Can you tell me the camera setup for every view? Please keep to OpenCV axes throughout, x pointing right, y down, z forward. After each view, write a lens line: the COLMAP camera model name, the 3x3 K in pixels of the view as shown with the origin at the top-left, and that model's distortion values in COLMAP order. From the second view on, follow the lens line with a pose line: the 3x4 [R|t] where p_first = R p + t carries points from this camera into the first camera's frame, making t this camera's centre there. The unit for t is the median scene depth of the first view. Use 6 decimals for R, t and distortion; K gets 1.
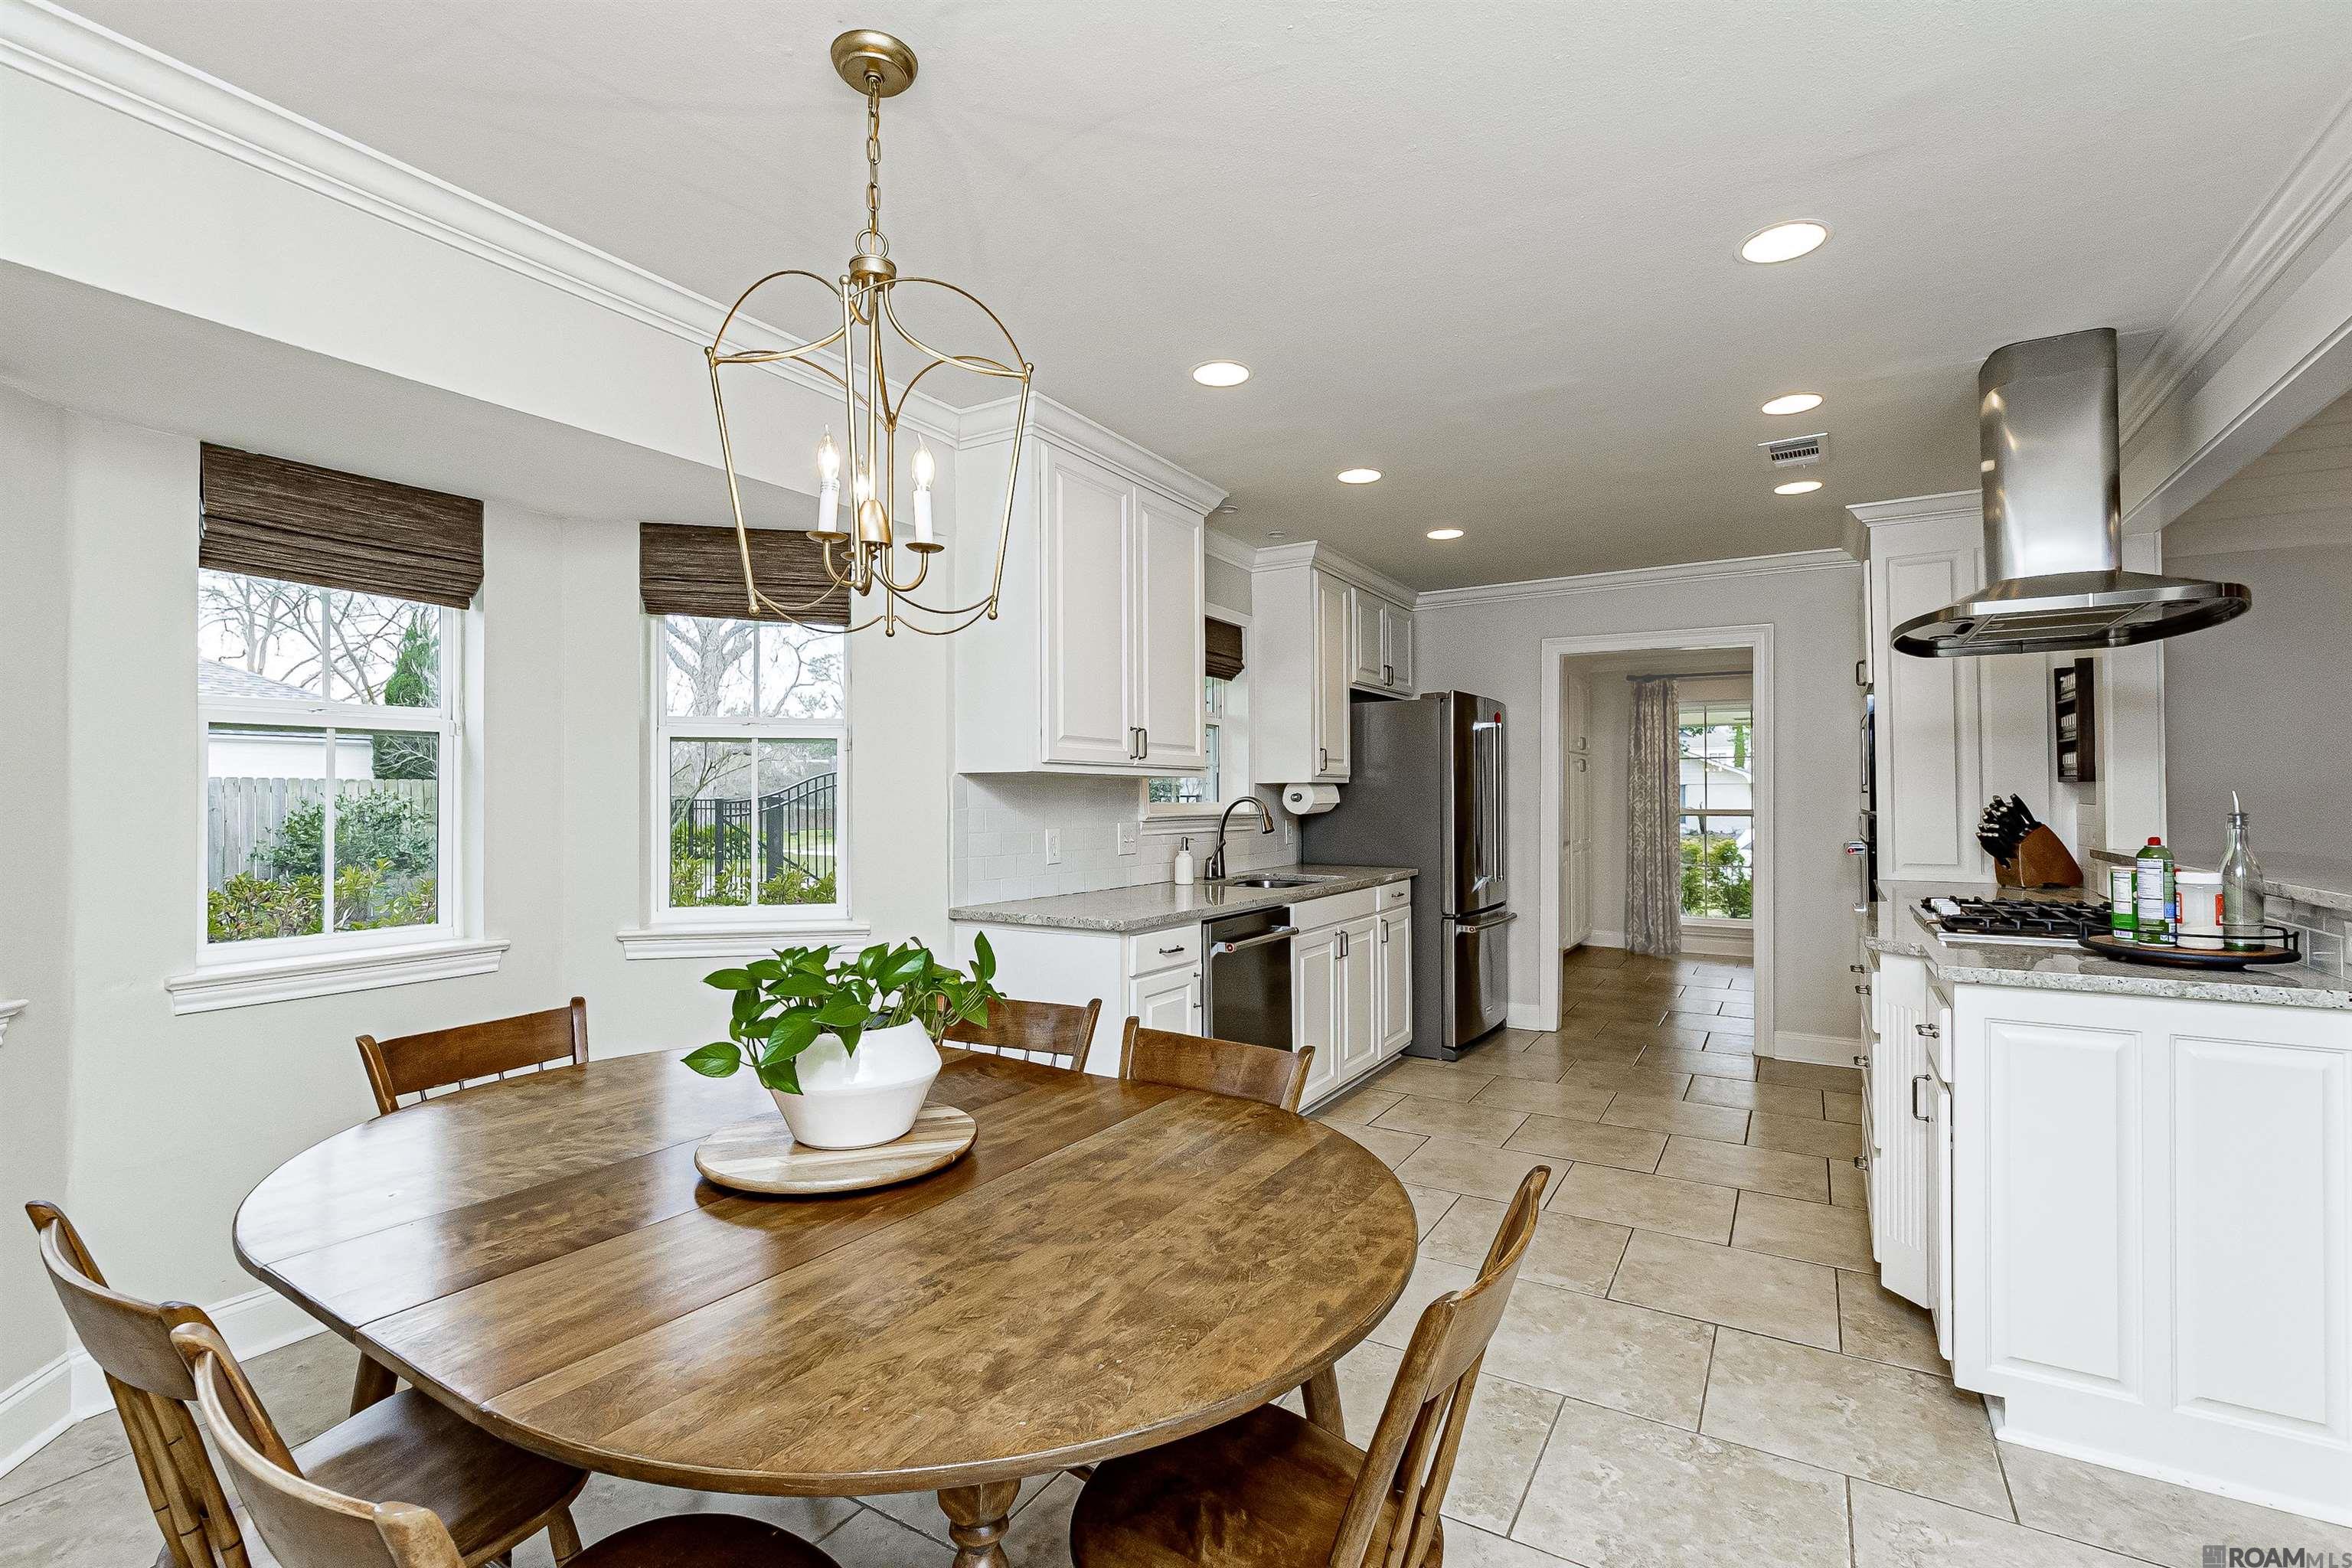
lens RADIAL K [[1052.0, 0, 1173.0], [0, 1052.0, 784.7], [0, 0, 1]] dist [0.008782, 0.000374]
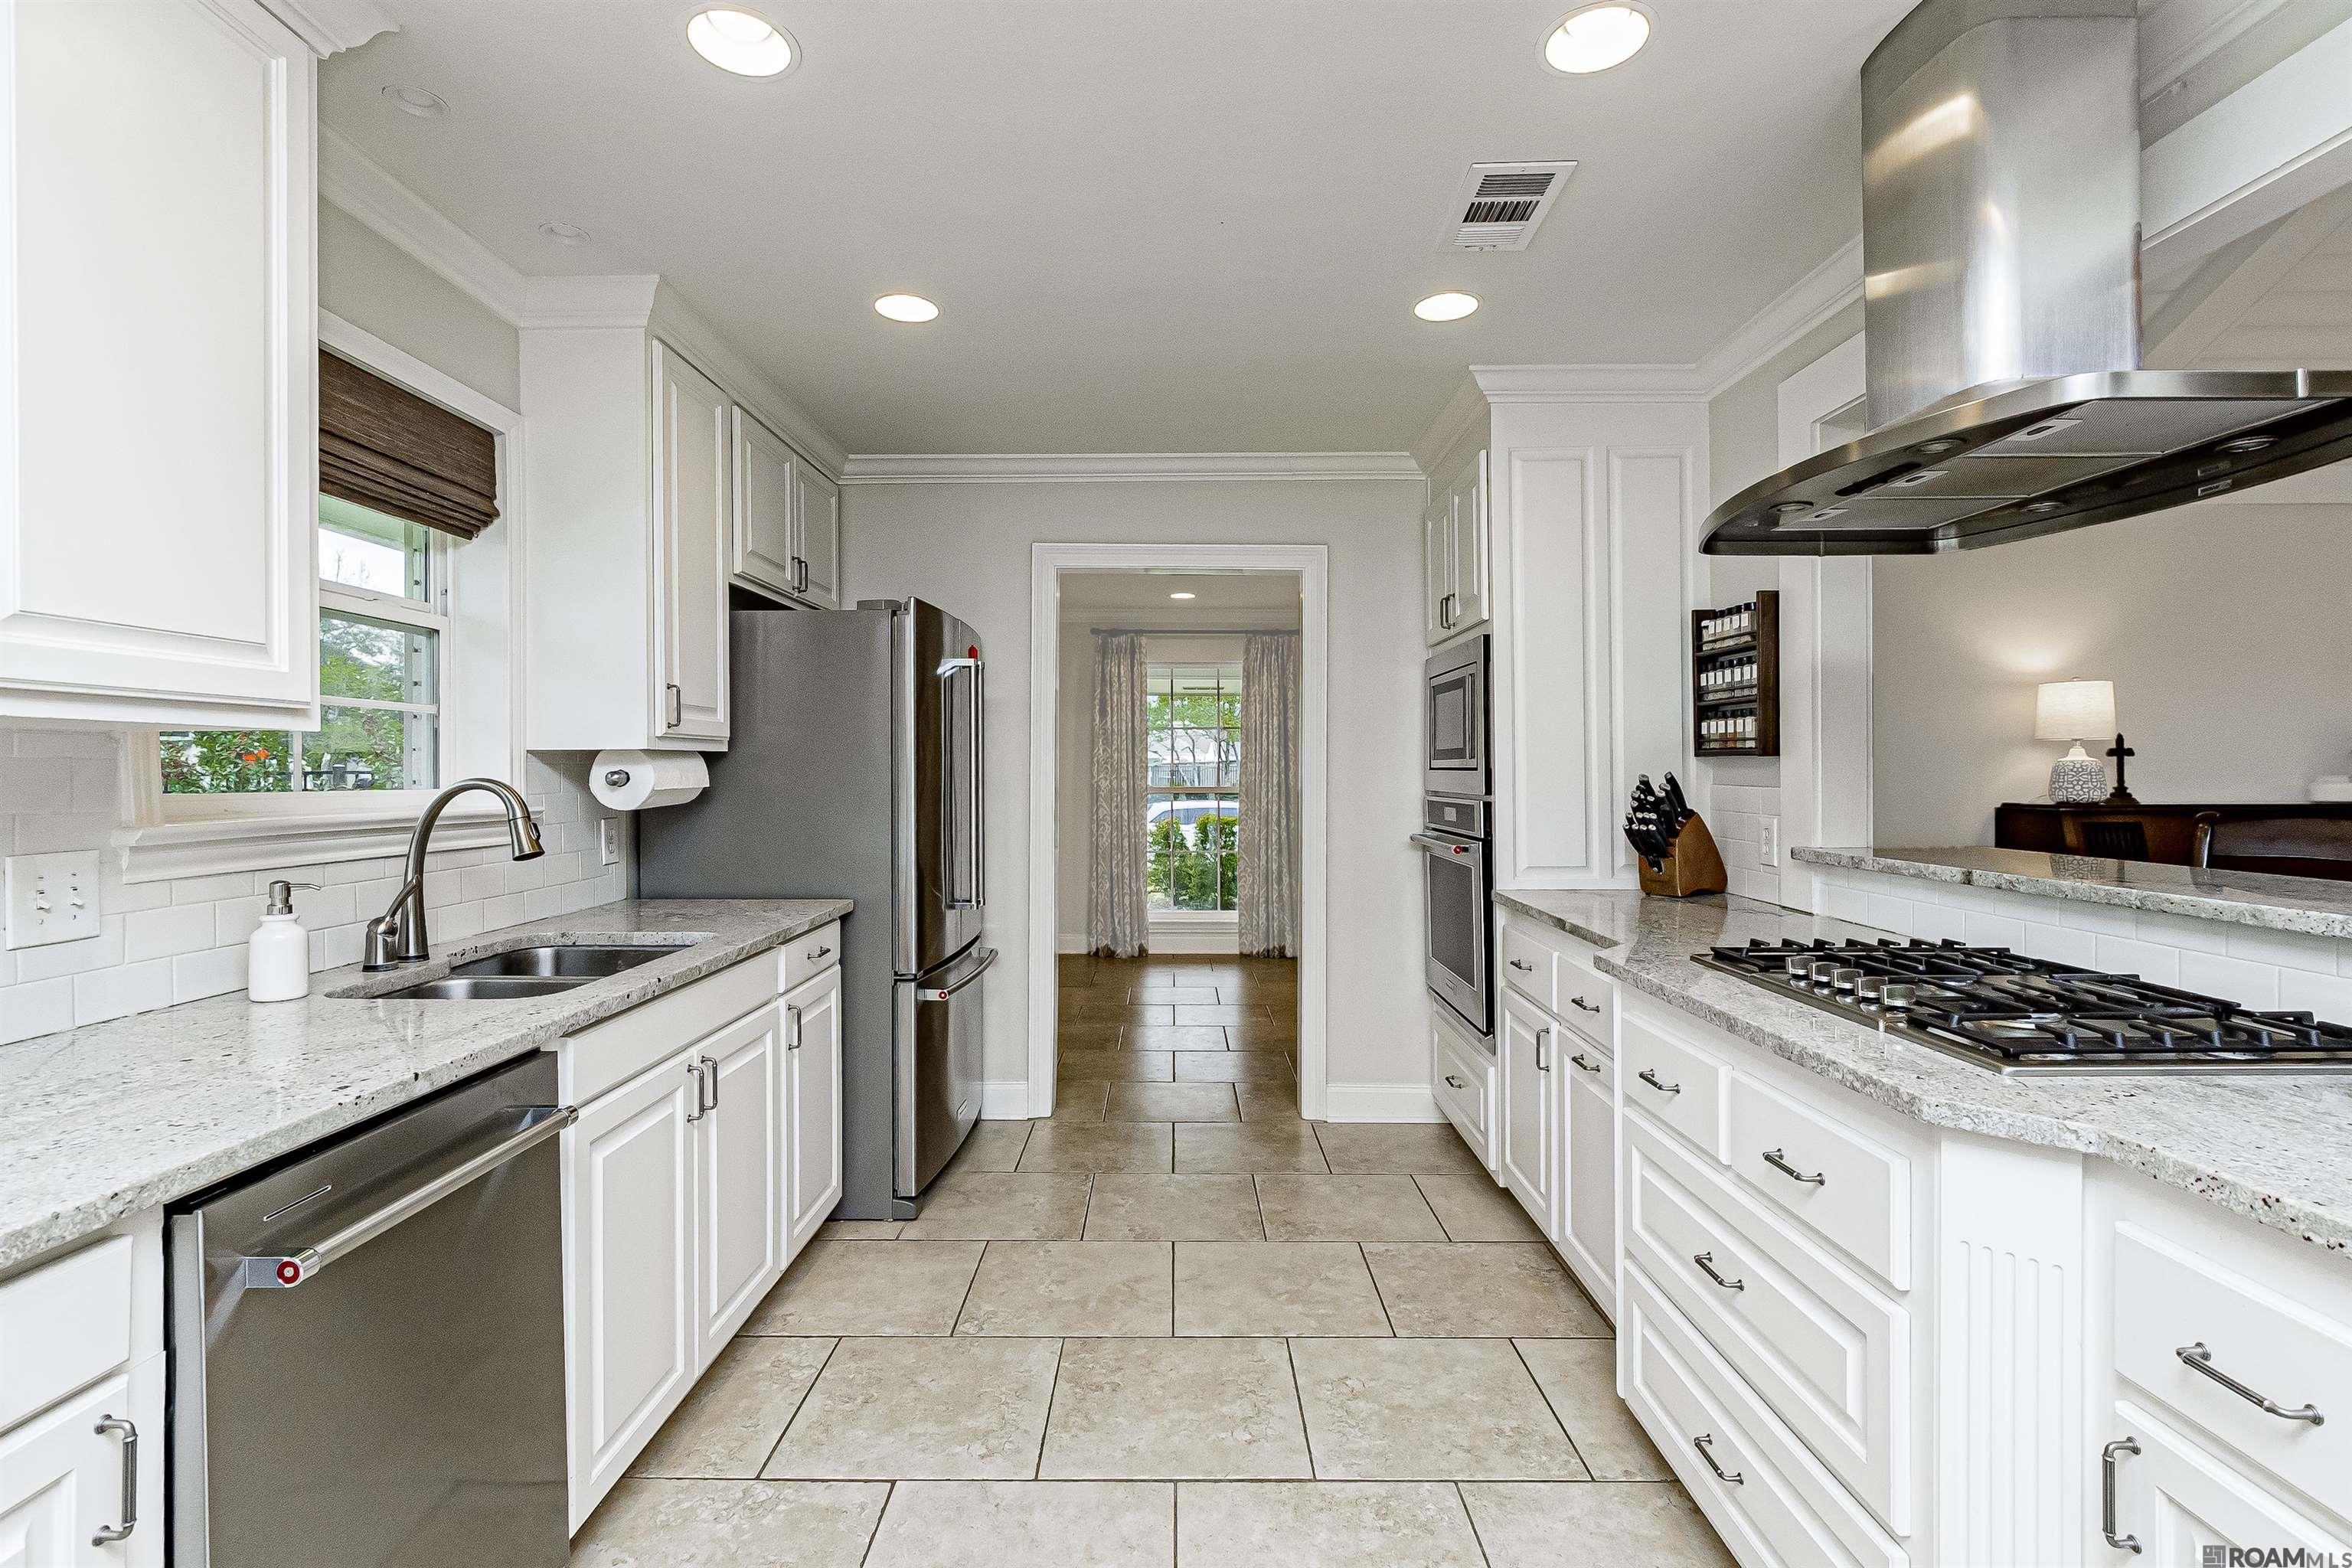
lens RADIAL K [[1116.8, 0, 1181.8], [0, 1116.8, 773.8], [0, 0, 1]] dist [-0.014167, 0.000488]
pose [[0.859104, -0.001128, 0.511800, 0.075035], [-0.005849, 0.999911, 0.012022, 0.001736], [-0.511767, -0.013322, 0.859021, 0.384821]]
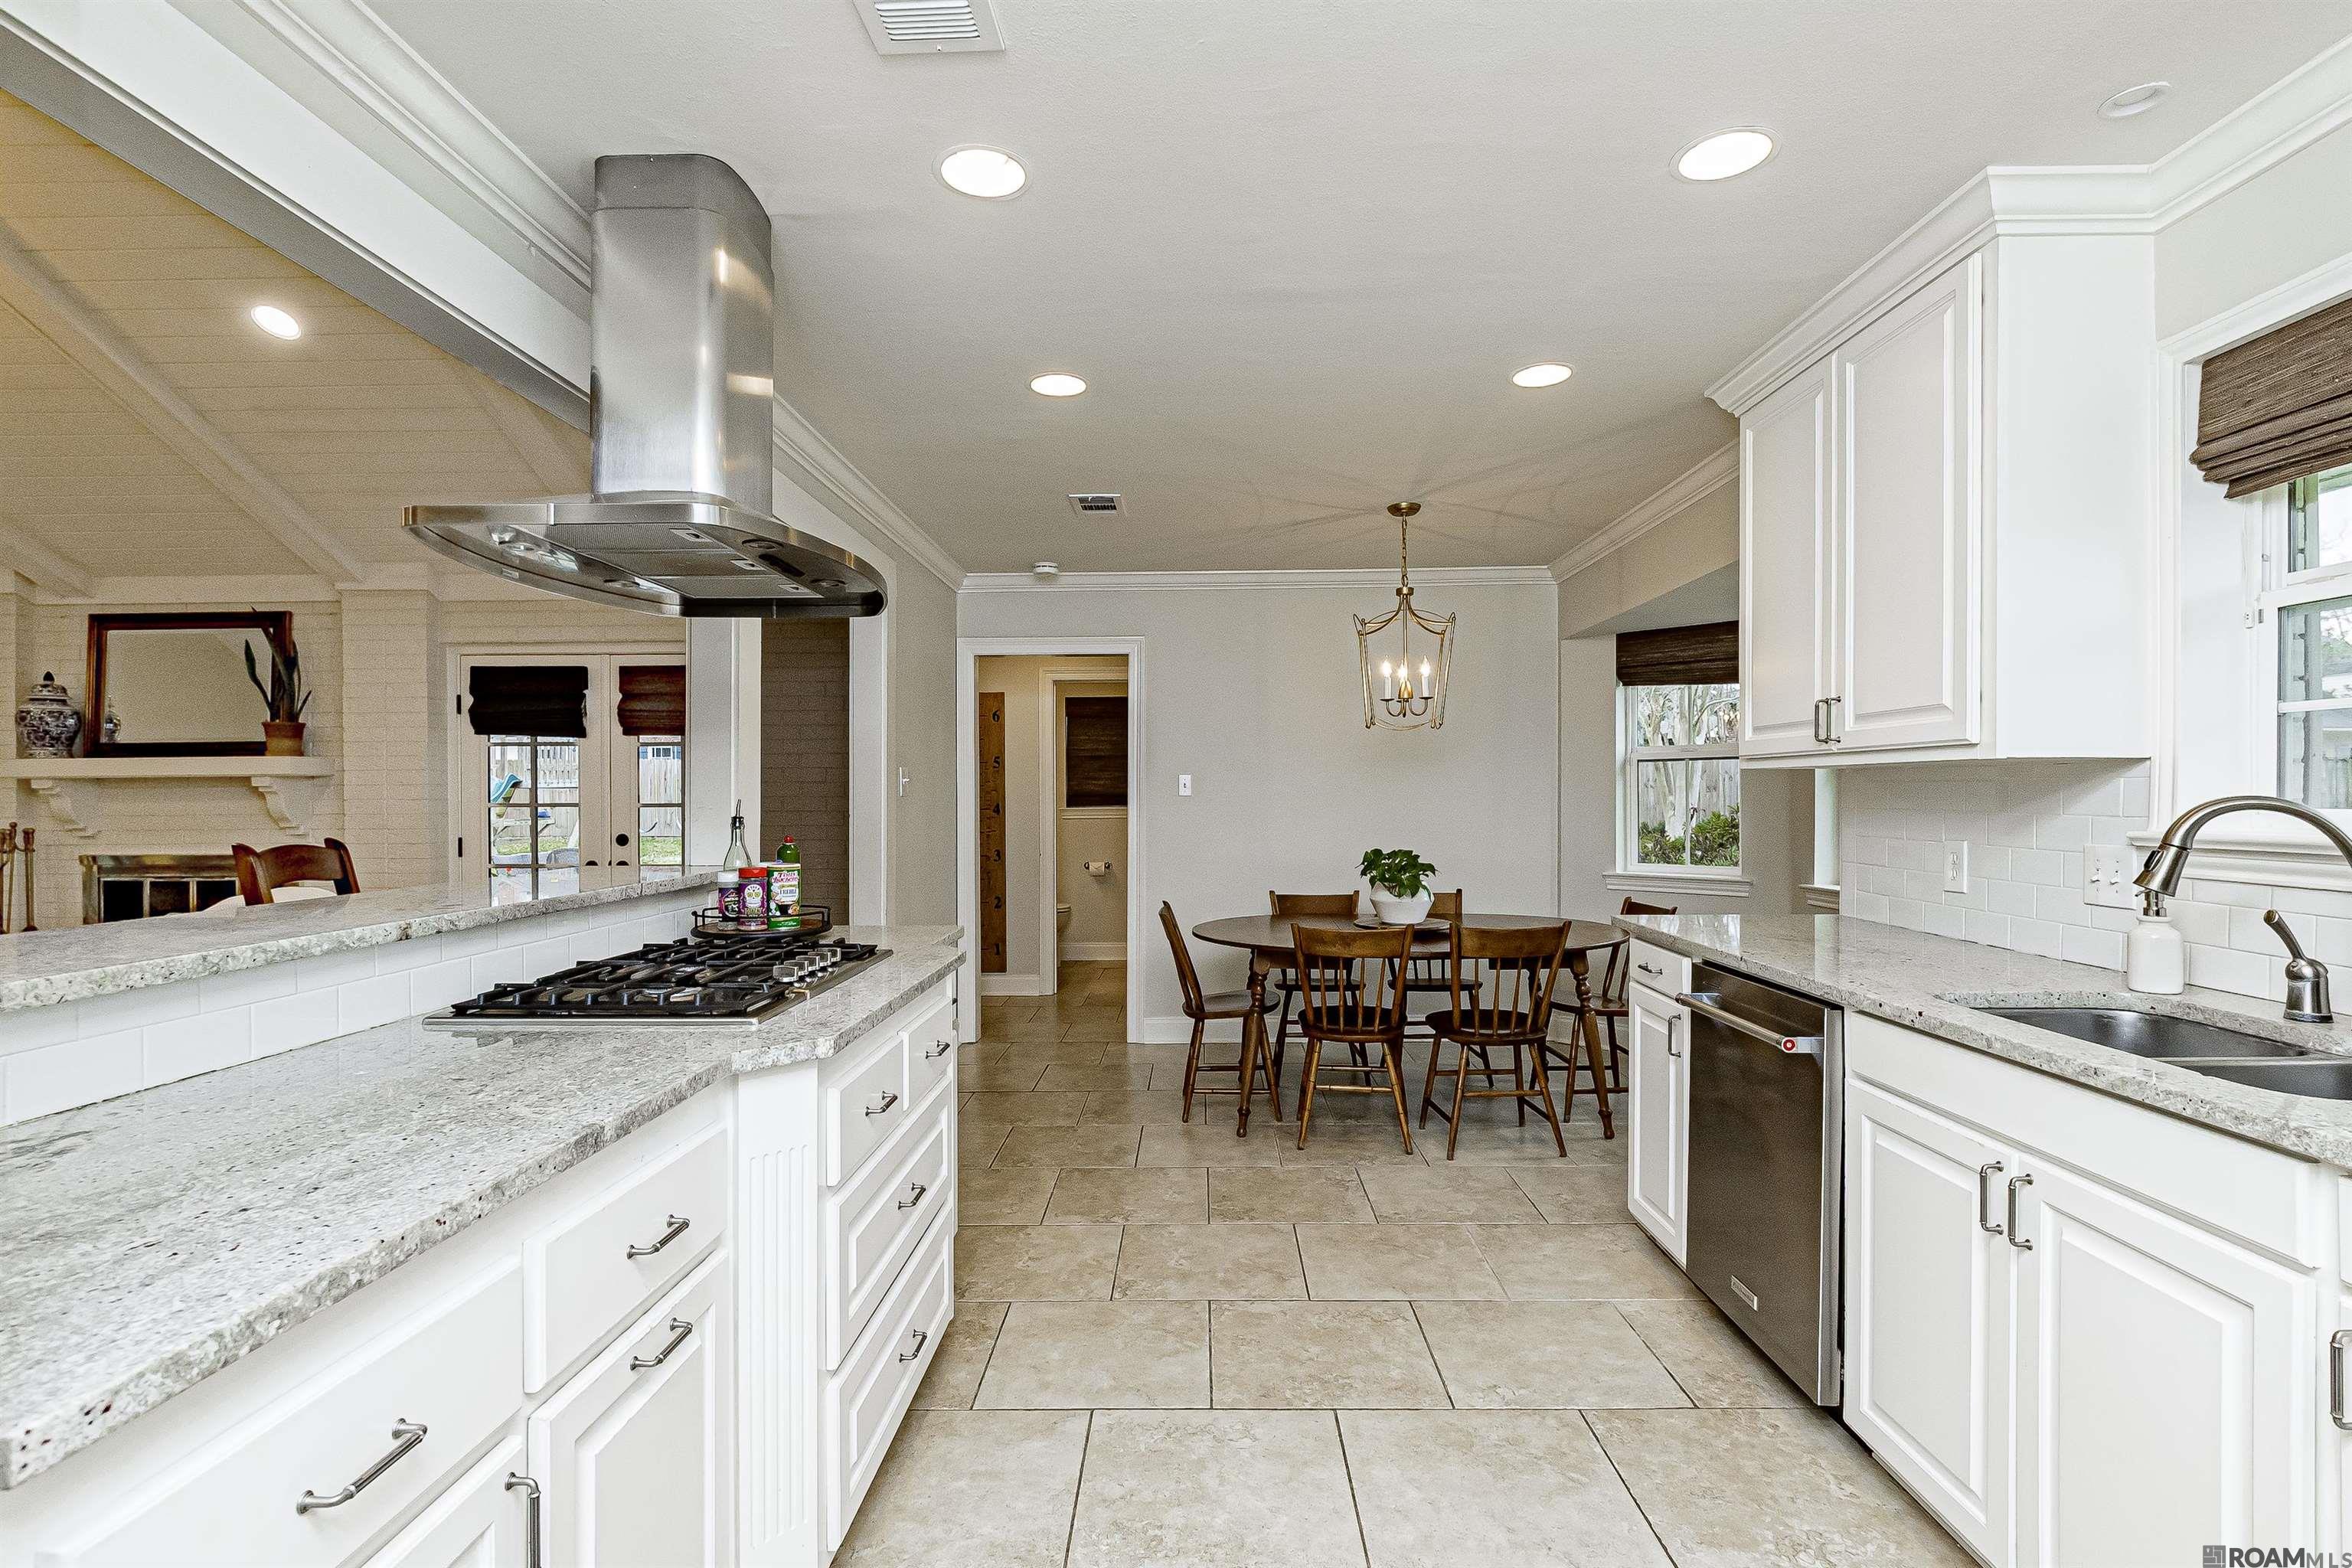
lens RADIAL K [[1074.5, 0, 1170.6], [0, 1074.5, 798.1], [0, 0, 1]] dist [-0.002683, 0.000689]
pose [[-0.866835, 0.009086, -0.498512, 0.468989], [0.014571, 0.999869, -0.007113, 0.007830], [0.498382, -0.013430, -0.866854, 0.928478]]
